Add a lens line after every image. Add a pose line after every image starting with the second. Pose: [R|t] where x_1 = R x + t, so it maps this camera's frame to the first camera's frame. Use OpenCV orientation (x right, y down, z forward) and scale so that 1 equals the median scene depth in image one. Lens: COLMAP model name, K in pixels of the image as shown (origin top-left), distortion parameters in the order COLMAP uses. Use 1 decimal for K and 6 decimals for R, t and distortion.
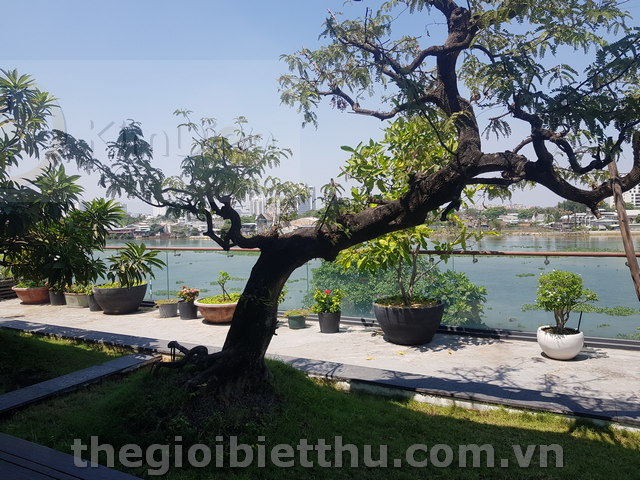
lens RADIAL K [[517.8, 0, 333.0], [0, 517.8, 239.6], [0, 0, 1]] dist [0.066836, -0.137563]
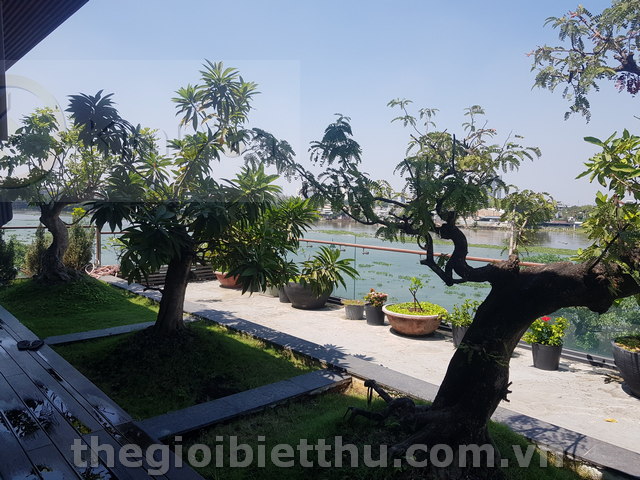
lens RADIAL K [[517.8, 0, 333.0], [0, 517.8, 239.6], [0, 0, 1]] dist [0.066836, -0.137563]
pose [[0.943160, 0.060039, -0.326872, -0.102160], [-0.050899, 0.998038, 0.036452, -0.054307], [0.328419, -0.017742, 0.944365, 0.193202]]
